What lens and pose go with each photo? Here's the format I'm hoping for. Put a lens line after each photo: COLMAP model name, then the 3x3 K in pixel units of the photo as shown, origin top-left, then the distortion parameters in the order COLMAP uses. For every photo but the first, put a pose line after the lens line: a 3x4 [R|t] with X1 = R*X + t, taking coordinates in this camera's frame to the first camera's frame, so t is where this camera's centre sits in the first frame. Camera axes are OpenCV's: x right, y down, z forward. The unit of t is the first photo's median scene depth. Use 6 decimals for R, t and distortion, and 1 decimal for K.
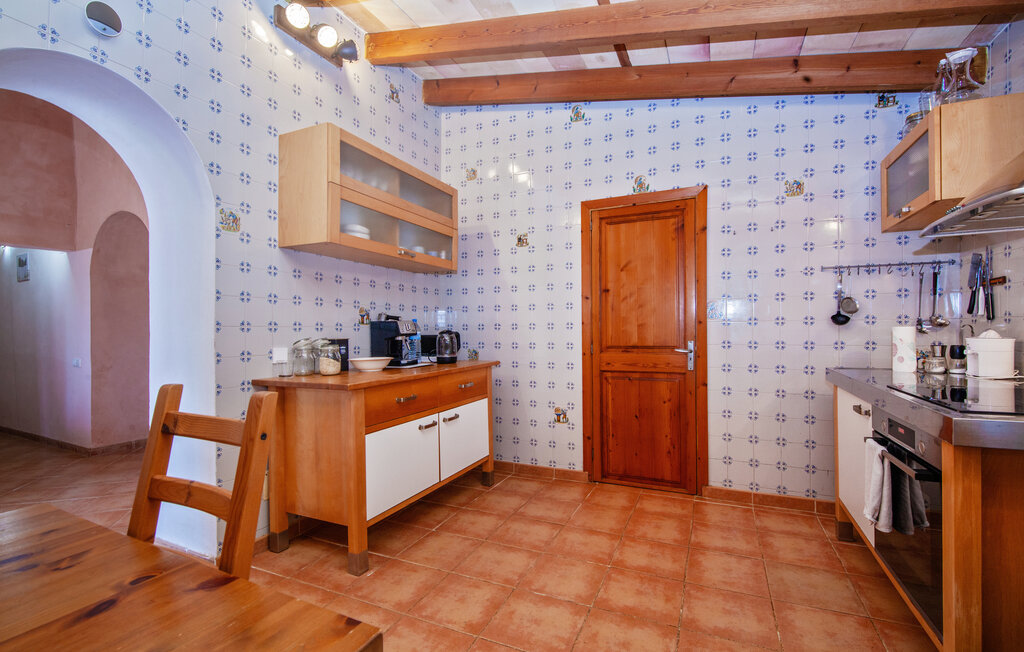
lens RADIAL K [[451.4, 0, 512.0], [0, 451.4, 339.9], [0, 0, 1]] dist [0.001244, -0.000232]
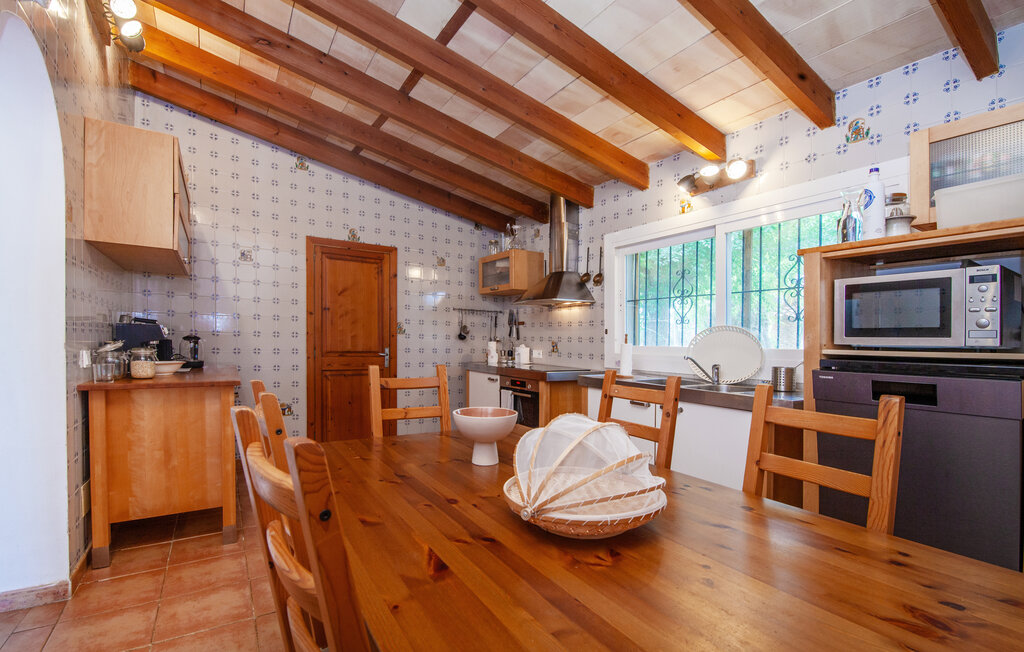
lens RADIAL K [[451.4, 0, 512.0], [0, 451.4, 339.9], [0, 0, 1]] dist [0.001244, -0.000232]
pose [[0.542376, 0.023969, 0.839794, -0.624486], [-0.005717, 0.999675, -0.024840, 0.010515], [-0.840116, 0.008671, 0.542337, -0.165746]]
